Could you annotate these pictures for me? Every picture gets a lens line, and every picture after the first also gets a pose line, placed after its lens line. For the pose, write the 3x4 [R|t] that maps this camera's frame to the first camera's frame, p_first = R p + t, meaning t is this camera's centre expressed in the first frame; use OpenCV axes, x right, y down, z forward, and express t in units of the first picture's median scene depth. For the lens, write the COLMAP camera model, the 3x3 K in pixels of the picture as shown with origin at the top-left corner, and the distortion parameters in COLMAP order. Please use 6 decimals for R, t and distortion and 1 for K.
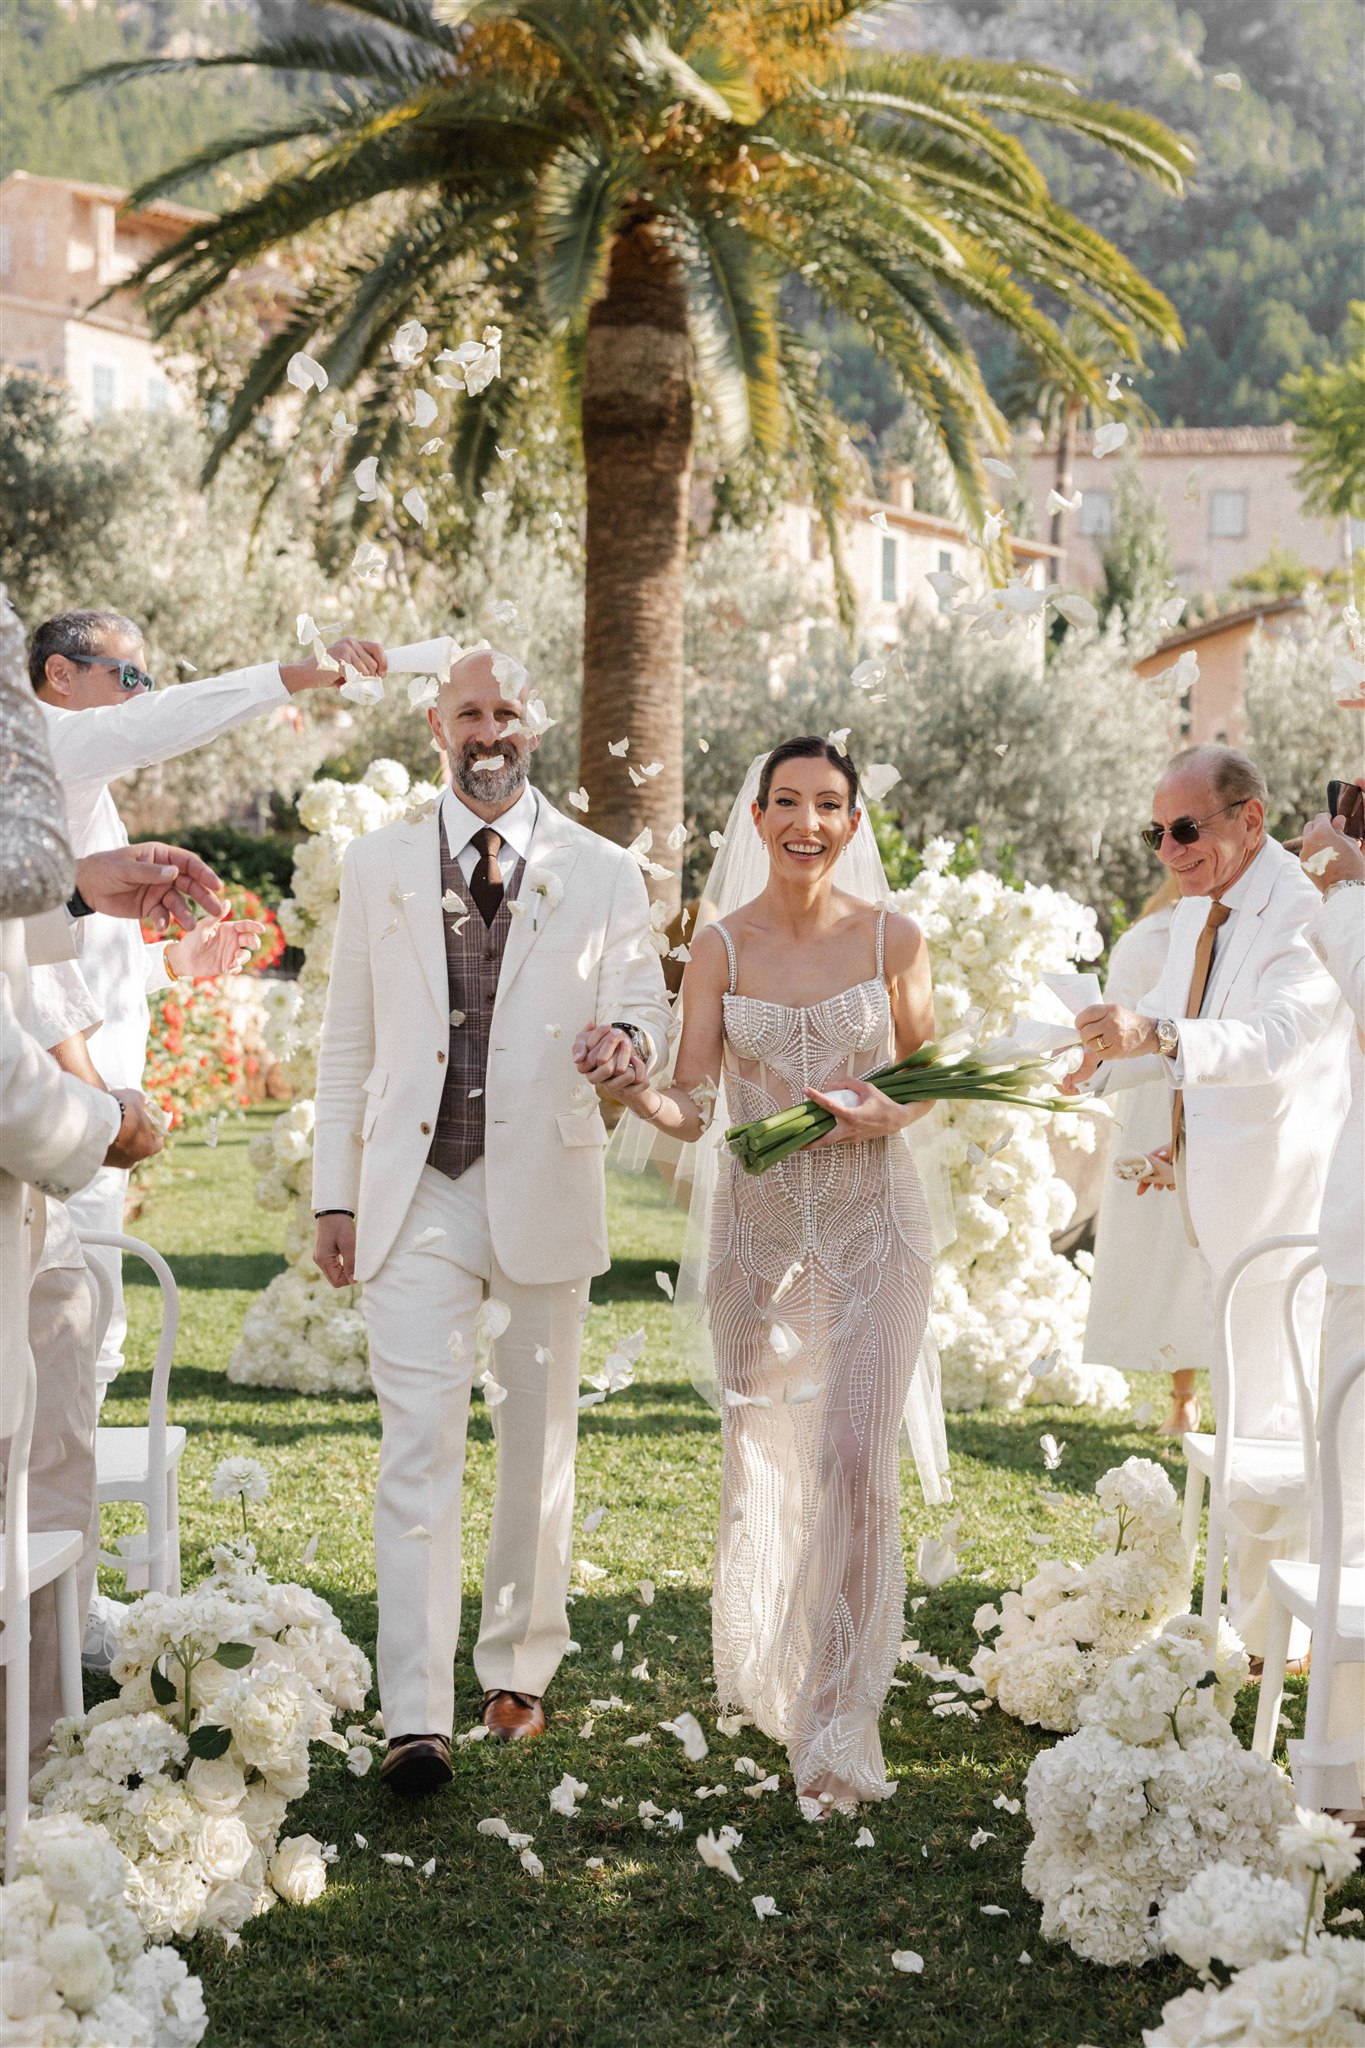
lens RADIAL K [[2638.1, 0, 829.9], [0, 2638.1, 955.6], [0, 0, 1]] dist [0.033569, -0.006658]
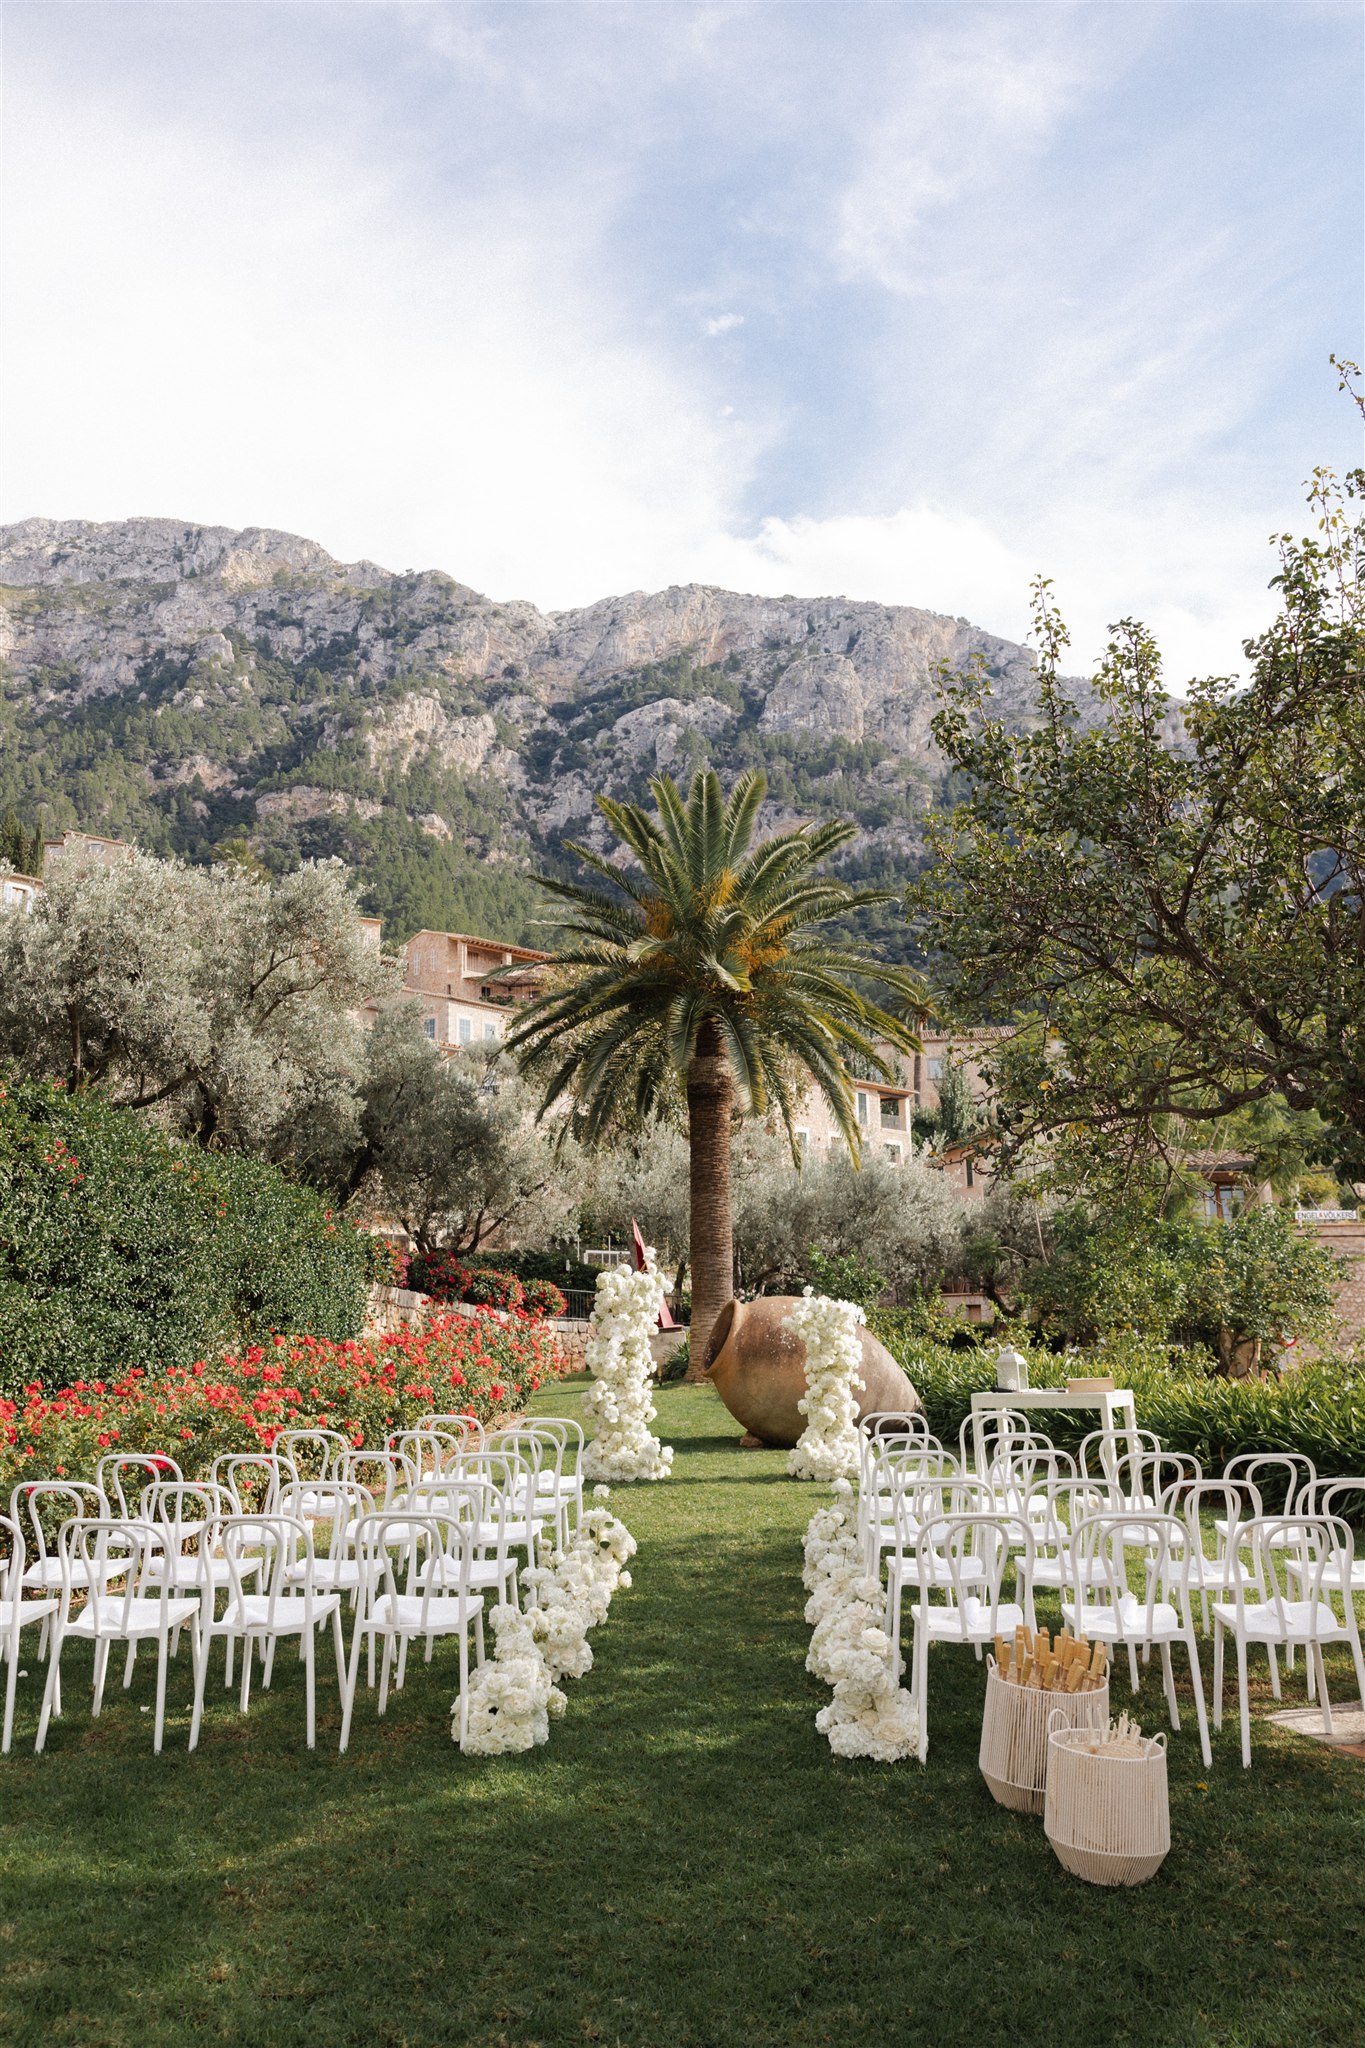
lens RADIAL K [[1572.4, 0, 766.7], [0, 1572.4, 1032.1], [0, 0, 1]] dist [0.003774, 0.009218]
pose [[0.998155, -0.040790, -0.044983, 0.052877], [0.033875, 0.988850, -0.145010, -0.044020], [0.050397, 0.143218, 0.988407, -0.498322]]
